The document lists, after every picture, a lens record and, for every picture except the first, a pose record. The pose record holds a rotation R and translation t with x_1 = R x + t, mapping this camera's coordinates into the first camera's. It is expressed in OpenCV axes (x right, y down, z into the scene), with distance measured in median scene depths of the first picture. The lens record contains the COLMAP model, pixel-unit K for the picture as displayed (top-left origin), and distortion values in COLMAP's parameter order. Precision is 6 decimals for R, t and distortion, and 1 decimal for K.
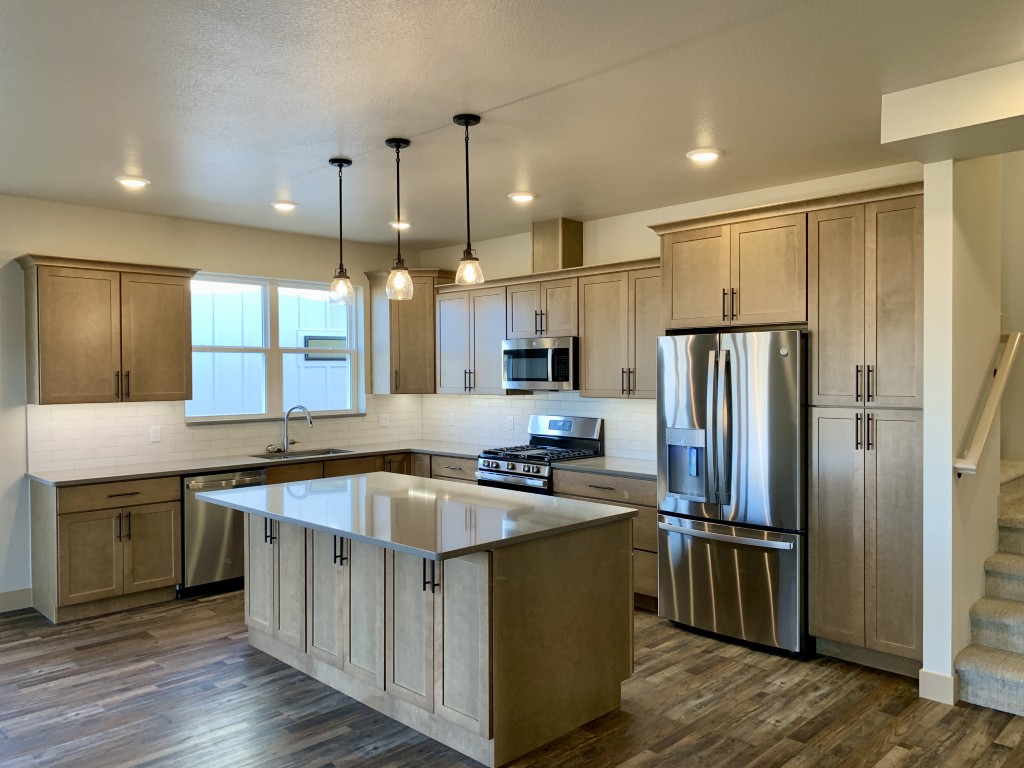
lens RADIAL K [[782.6, 0, 507.0], [0, 782.6, 387.4], [0, 0, 1]] dist [0.034480, -0.038493]
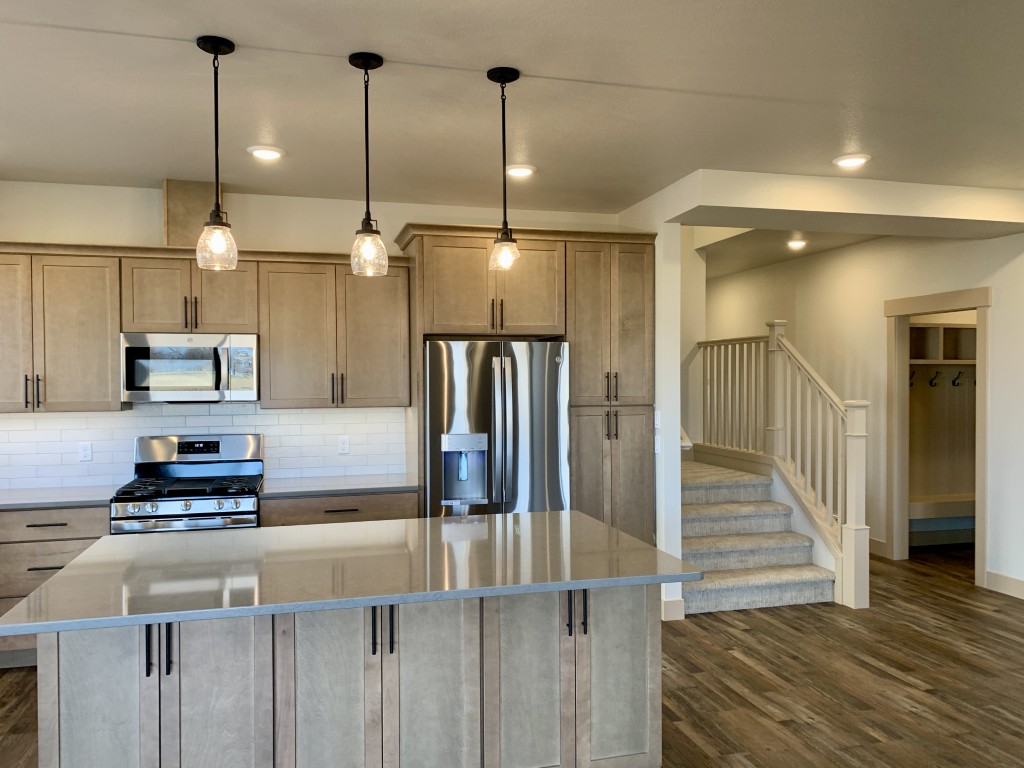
lens RADIAL K [[782.6, 0, 509.8], [0, 782.6, 390.2], [0, 0, 1]] dist [0.034480, -0.038493]
pose [[0.496278, -0.009096, 0.868116, -0.668395], [0.019824, 0.999803, -0.000857, -0.001720], [-0.867937, 0.017635, 0.496361, 0.495527]]
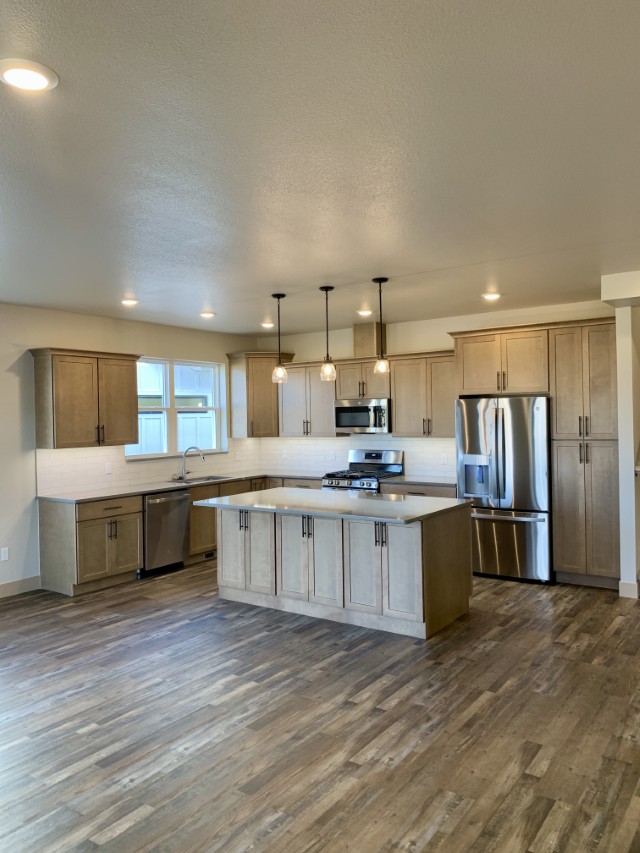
lens RADIAL K [[651.9, 0, 313.0], [0, 651.9, 422.0], [0, 0, 1]] dist [0.034480, -0.038493]
pose [[0.985214, -0.014018, 0.170755, -0.386399], [0.016403, 0.999787, -0.012565, -0.006103], [-0.170543, 0.015180, 0.985233, -0.346380]]
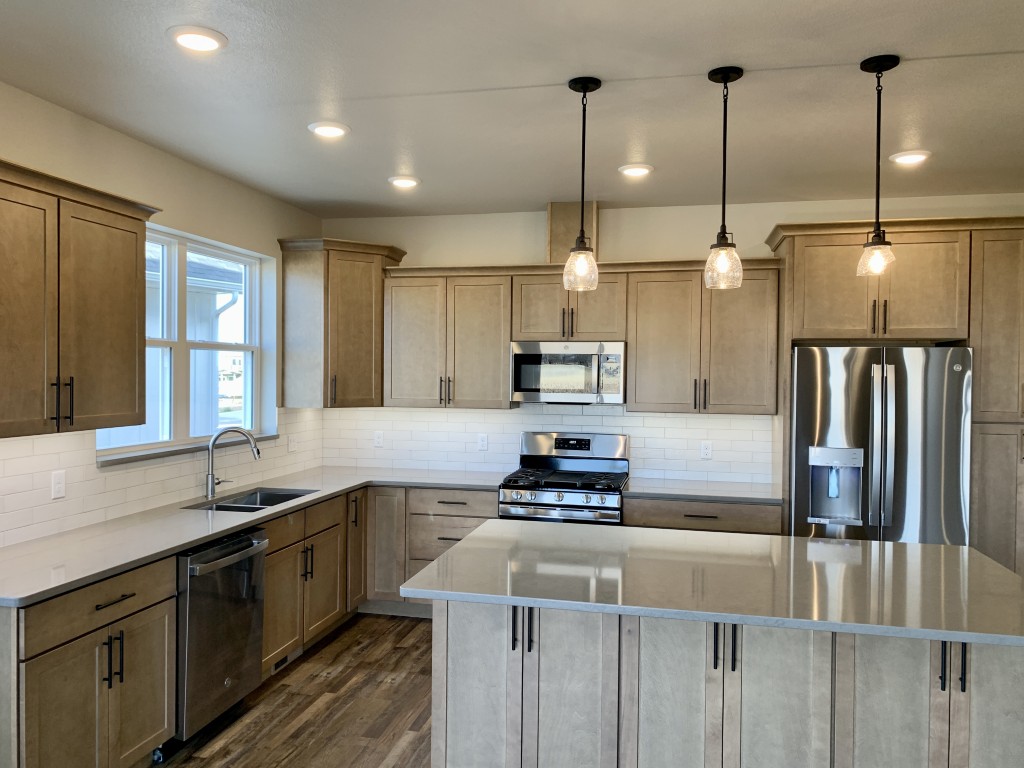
lens RADIAL K [[782.6, 0, 501.5], [0, 782.6, 389.3], [0, 0, 1]] dist [0.034480, -0.038493]
pose [[0.845599, 0.002873, 0.533810, -0.662659], [-0.003972, 0.999992, 0.000910, -0.017203], [-0.533803, -0.002890, 0.845604, 0.463840]]
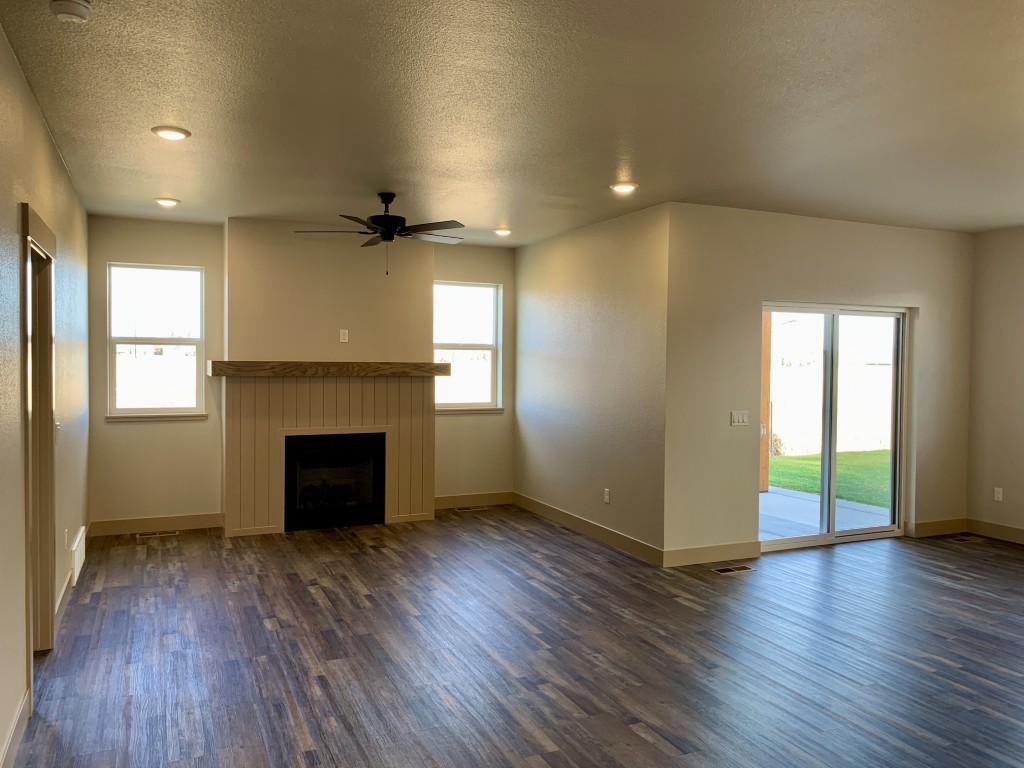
lens RADIAL K [[782.6, 0, 505.5], [0, 782.6, 379.7], [0, 0, 1]] dist [0.034480, -0.038493]
pose [[-0.351228, 0.029438, -0.935827, 0.736734], [-0.024528, 0.998873, 0.040627, -0.015710], [0.935969, 0.037223, -0.350110, 0.446401]]
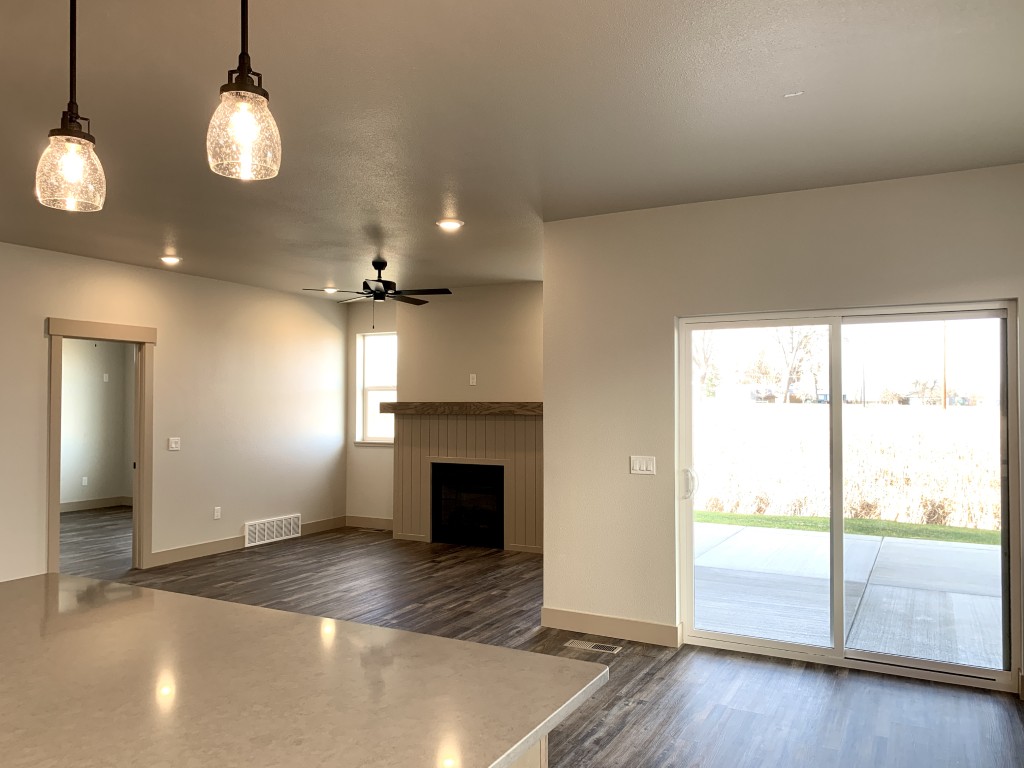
lens RADIAL K [[782.6, 0, 492.4], [0, 782.6, 386.2], [0, 0, 1]] dist [0.034480, -0.038493]
pose [[-0.960258, 0.000453, -0.279114, -0.223425], [0.000971, 0.999998, -0.001719, -0.012531], [0.279113, -0.001921, -0.960256, 1.404429]]
